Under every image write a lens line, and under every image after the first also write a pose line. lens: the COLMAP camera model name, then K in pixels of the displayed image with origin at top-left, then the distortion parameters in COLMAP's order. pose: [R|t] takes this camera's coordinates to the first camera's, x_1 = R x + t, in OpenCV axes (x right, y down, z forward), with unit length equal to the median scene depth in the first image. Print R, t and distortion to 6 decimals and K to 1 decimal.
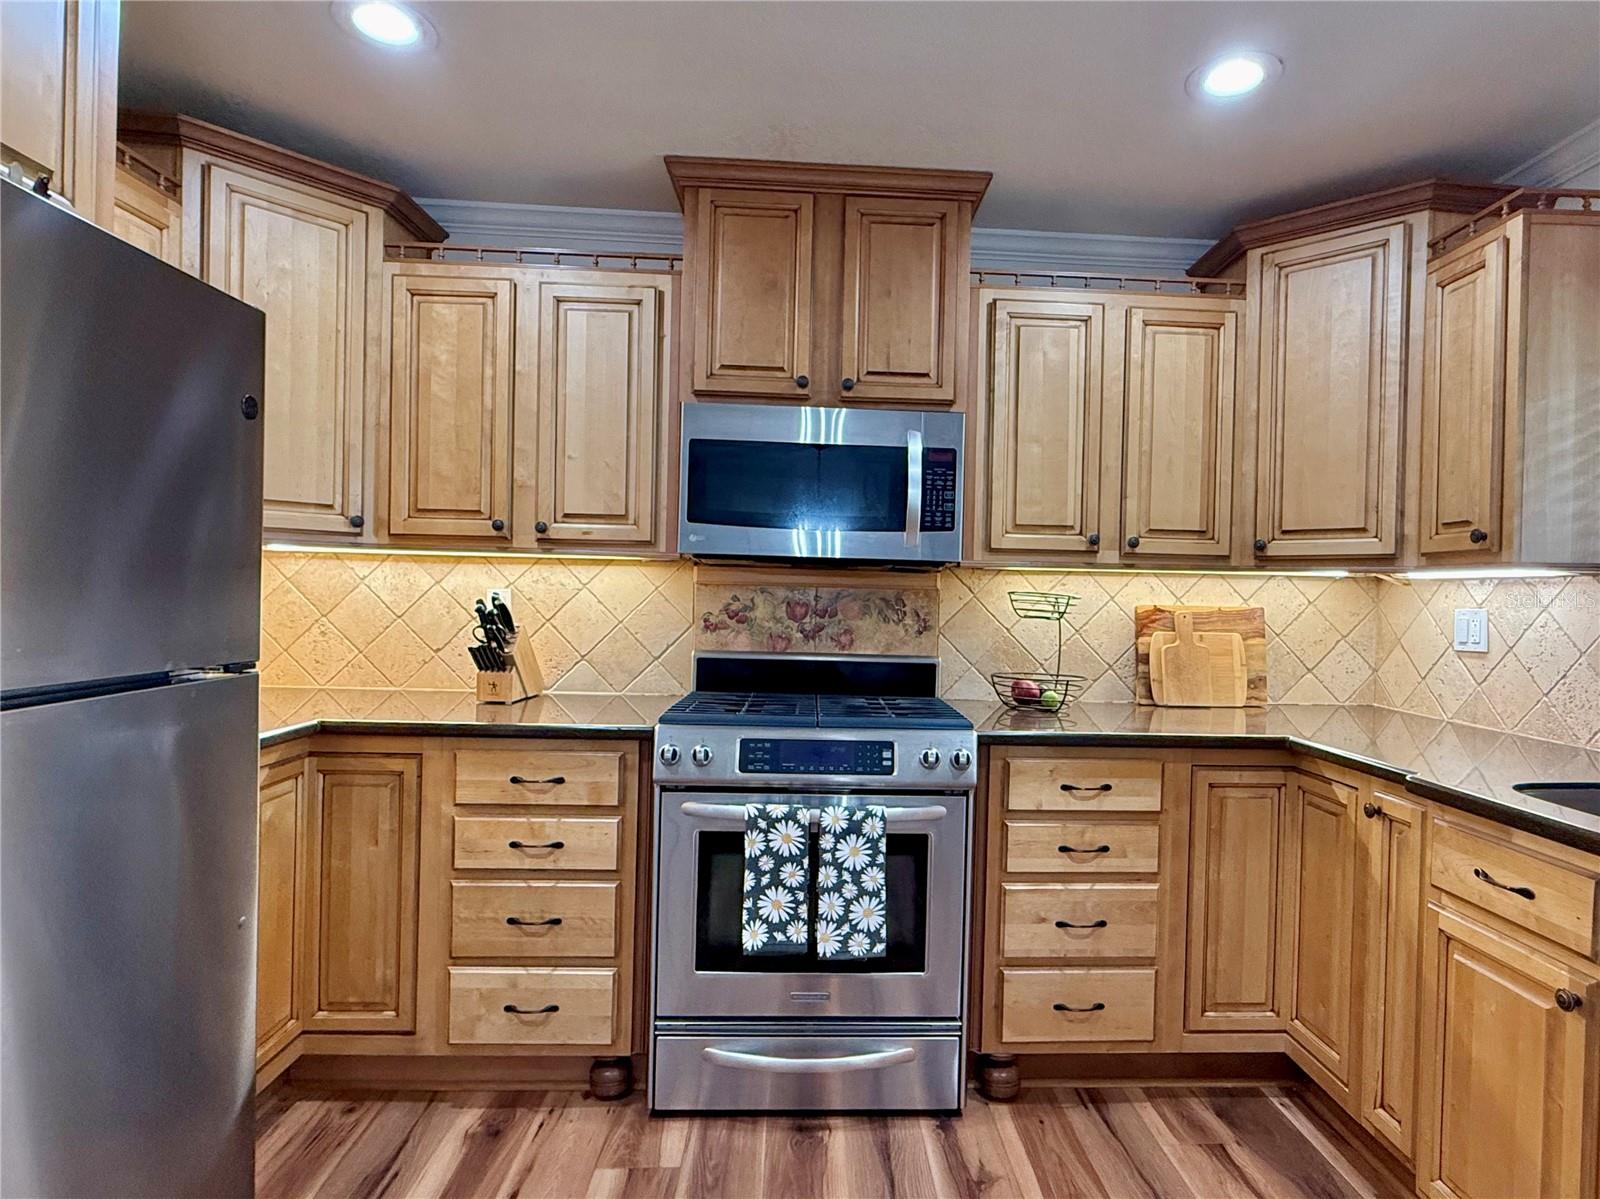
lens RADIAL K [[890.5, 0, 853.6], [0, 890.5, 605.7], [0, 0, 1]] dist [-0.002155, 0.003395]
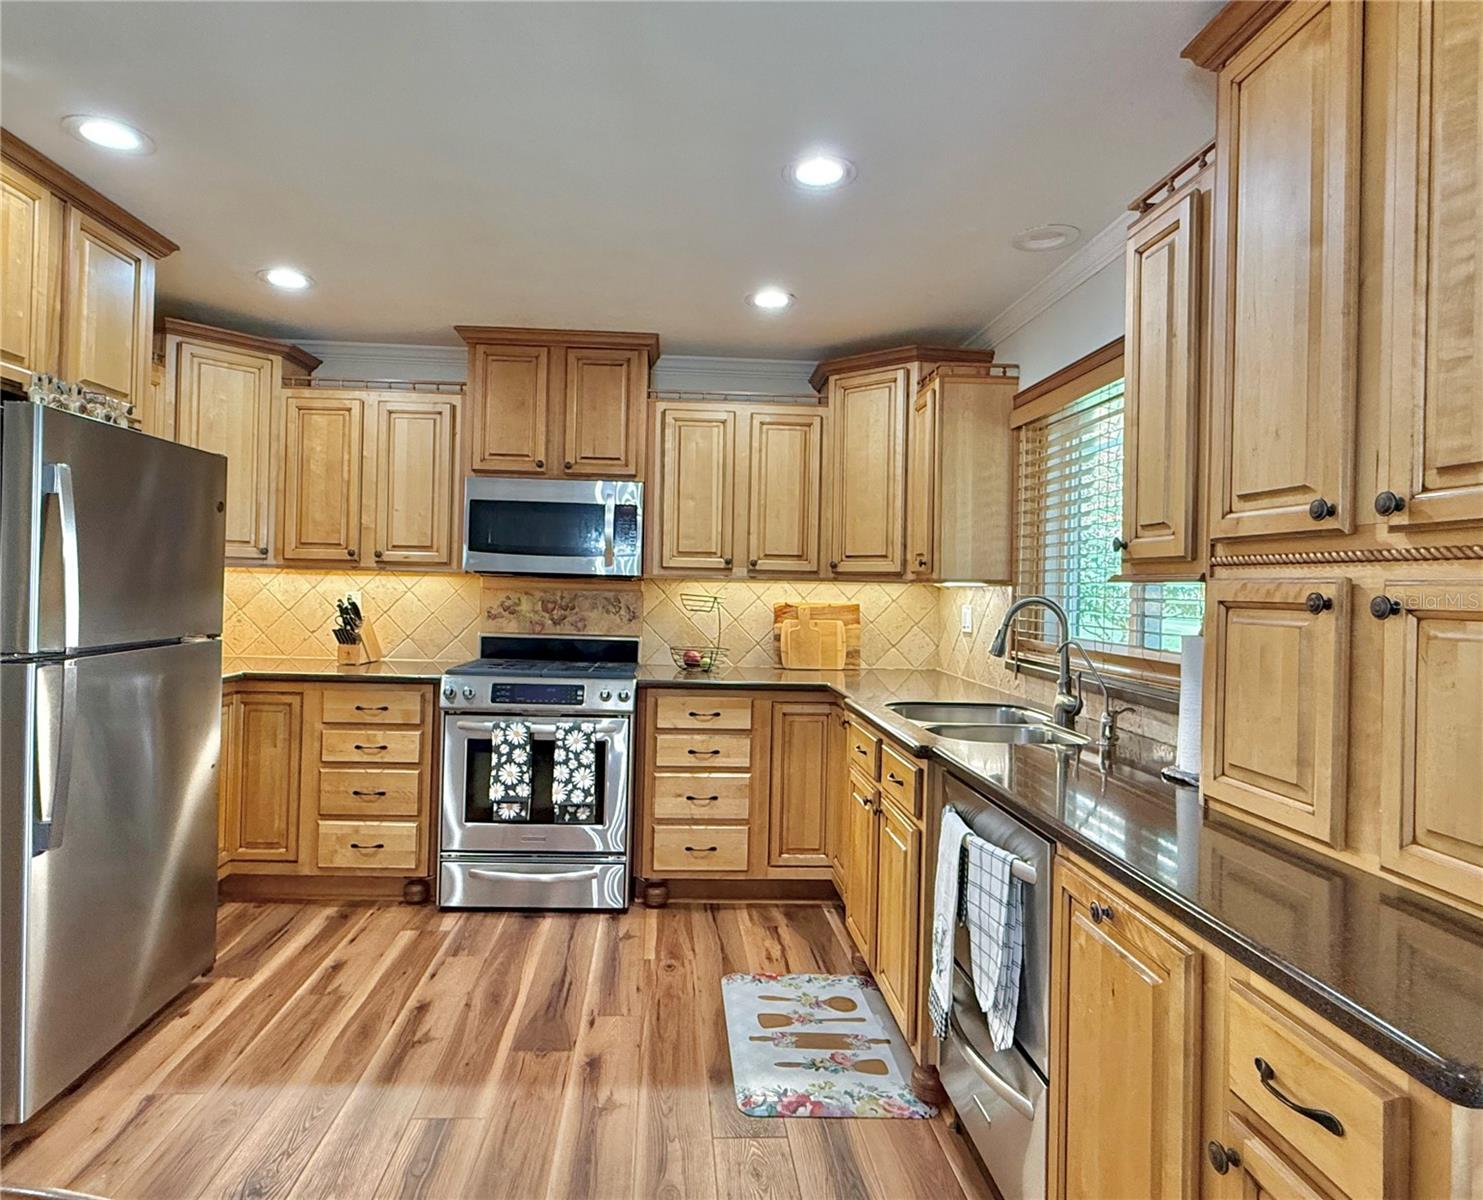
lens RADIAL K [[867.1, 0, 706.6], [0, 867.1, 580.0], [0, 0, 1]] dist [0.002410, 0.000409]
pose [[0.999938, -0.000350, -0.011157, 0.272322], [0.000142, 0.999825, -0.018684, -0.013238], [0.011161, 0.018681, 0.999763, -0.584354]]
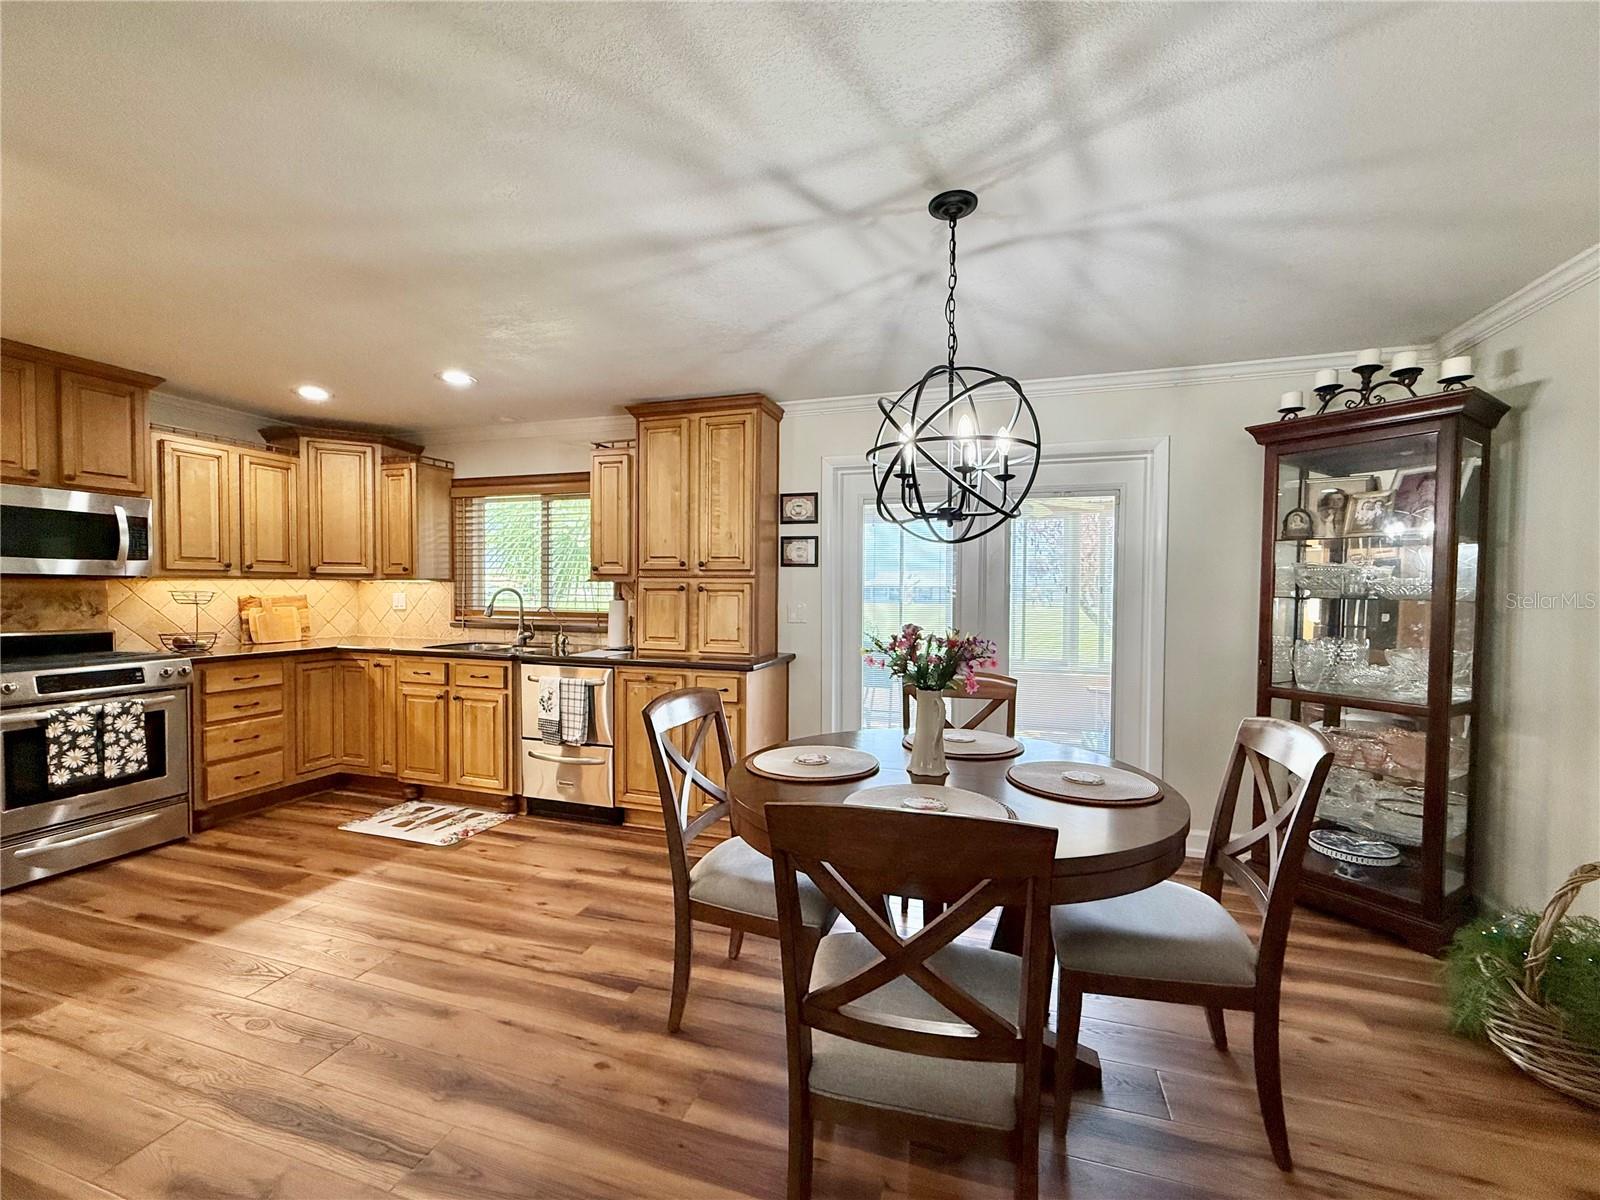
lens RADIAL K [[661.2, 0, 799.0], [0, 661.2, 604.5], [0, 0, 1]] dist [0.009447, -0.002021]
pose [[0.364392, -0.043786, 0.930216, -0.760082], [0.012134, 0.999032, 0.042272, -0.034219], [-0.931167, -0.004116, 0.364570, -0.884686]]
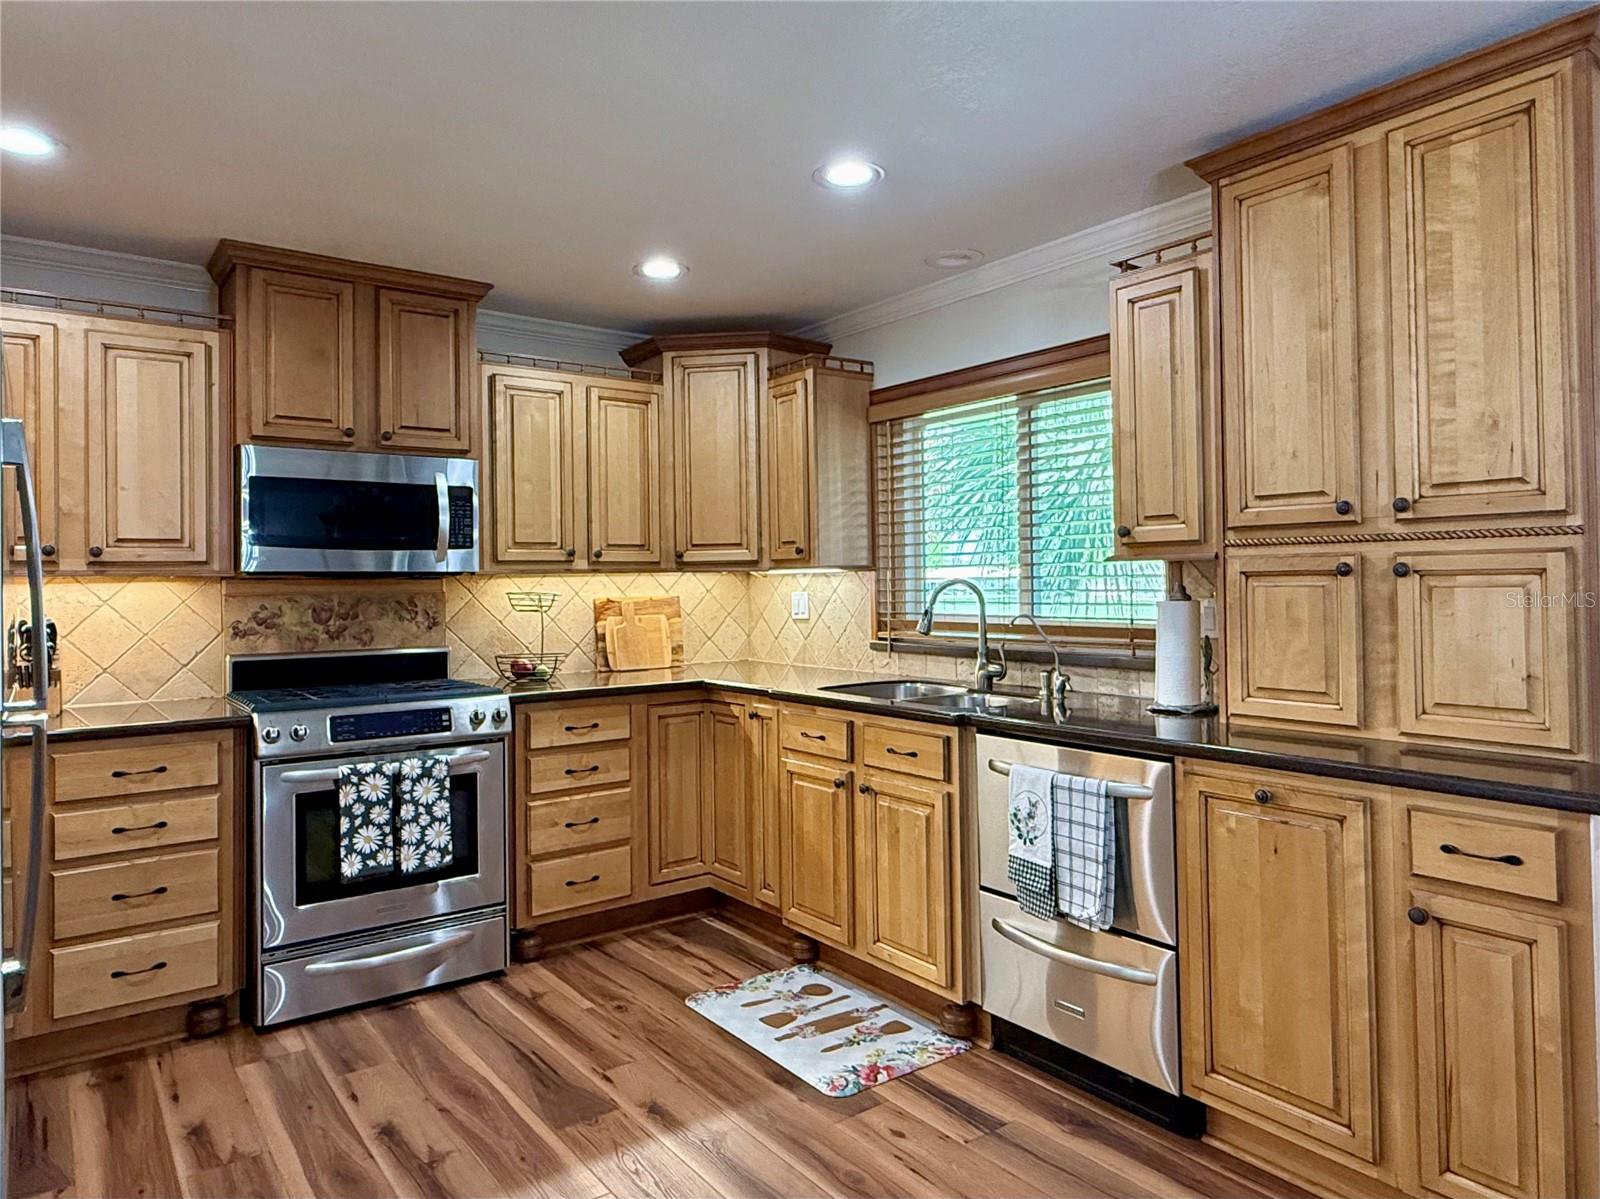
lens RADIAL K [[1016.6, 0, 790.4], [0, 1016.6, 564.4], [0, 0, 1]] dist [-0.004120, 0.003588]
pose [[0.835522, -0.025107, 0.548884, -0.341932], [0.039927, 0.999089, -0.015077, -0.020241], [-0.548005, 0.034512, 0.835763, -0.551980]]
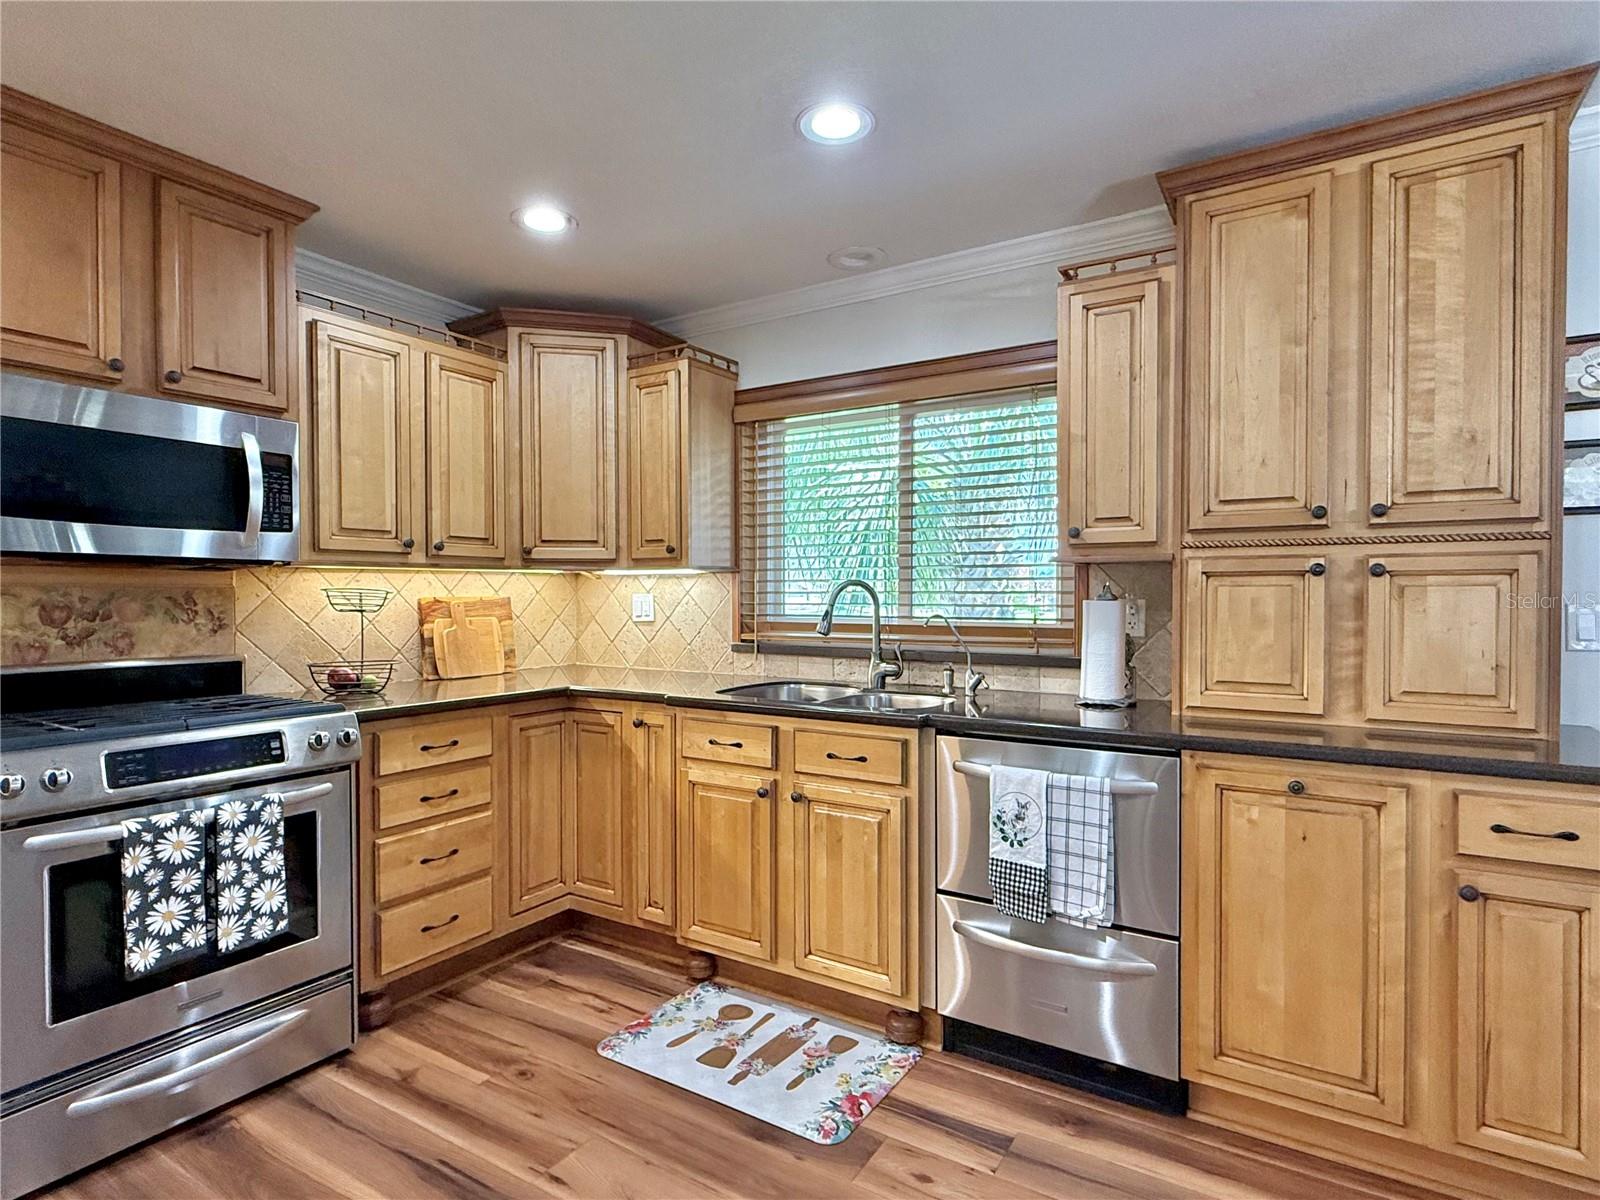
lens RADIAL K [[848.1, 0, 799.5], [0, 848.1, 606.6], [0, 0, 1]] dist [-0.000541, 0.000707]
pose [[0.578144, -0.036194, 0.815132, -0.388320], [0.025095, 0.999332, 0.026575, -0.007280], [-0.815549, 0.005092, 0.578666, -0.086897]]
